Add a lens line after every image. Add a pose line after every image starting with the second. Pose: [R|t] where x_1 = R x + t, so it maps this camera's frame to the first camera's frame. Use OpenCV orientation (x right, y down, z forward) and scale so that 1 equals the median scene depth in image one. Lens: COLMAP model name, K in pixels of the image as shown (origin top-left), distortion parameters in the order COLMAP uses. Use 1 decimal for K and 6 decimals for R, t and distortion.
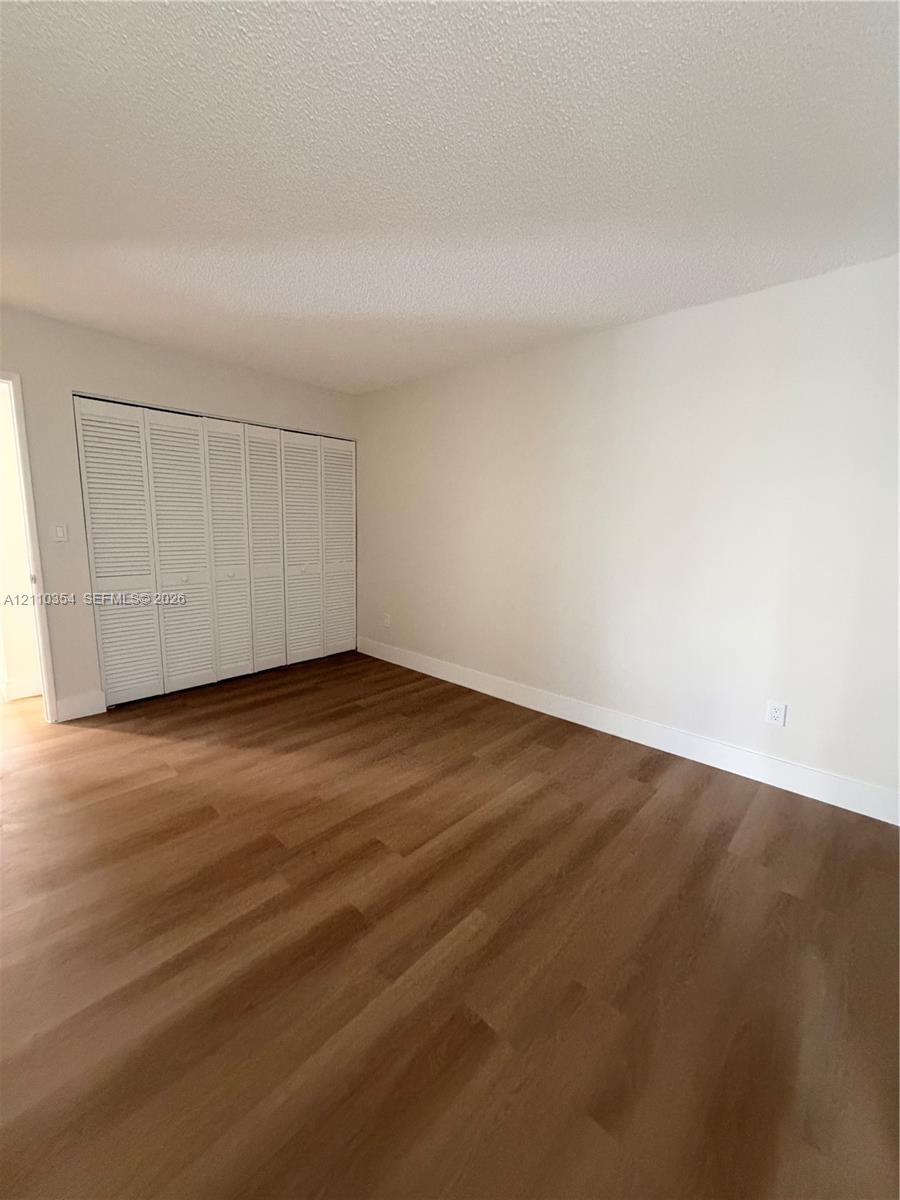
lens RADIAL K [[507.3, 0, 450.0], [0, 507.3, 600.0], [0, 0, 1]] dist [-0.000944, -0.000092]
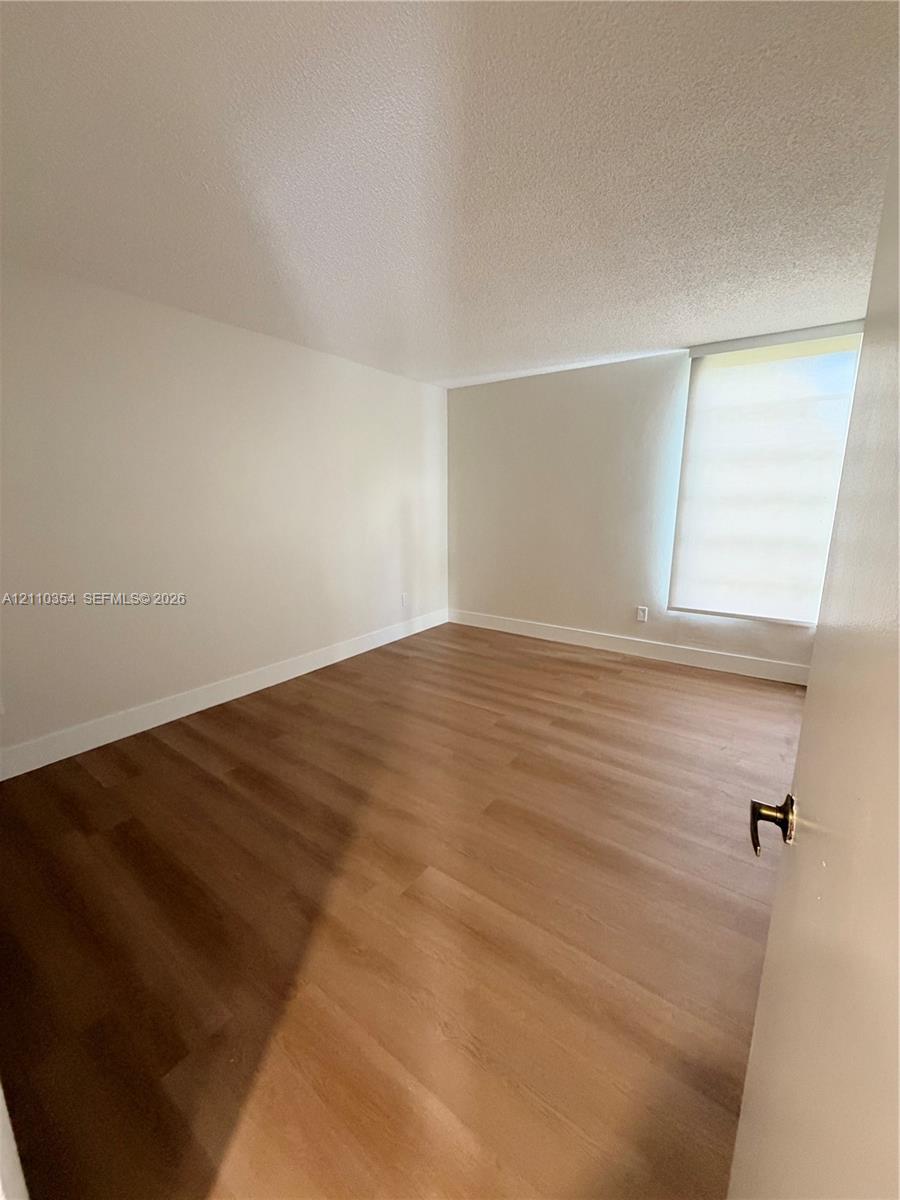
lens RADIAL K [[476.7, 0, 450.0], [0, 476.7, 600.0], [0, 0, 1]] dist [-0.000878, -0.000092]
pose [[-0.148240, -0.225934, 0.962797, -0.948808], [0.153098, 0.956574, 0.248045, -0.173539], [-0.977029, 0.184173, -0.107213, 0.813349]]
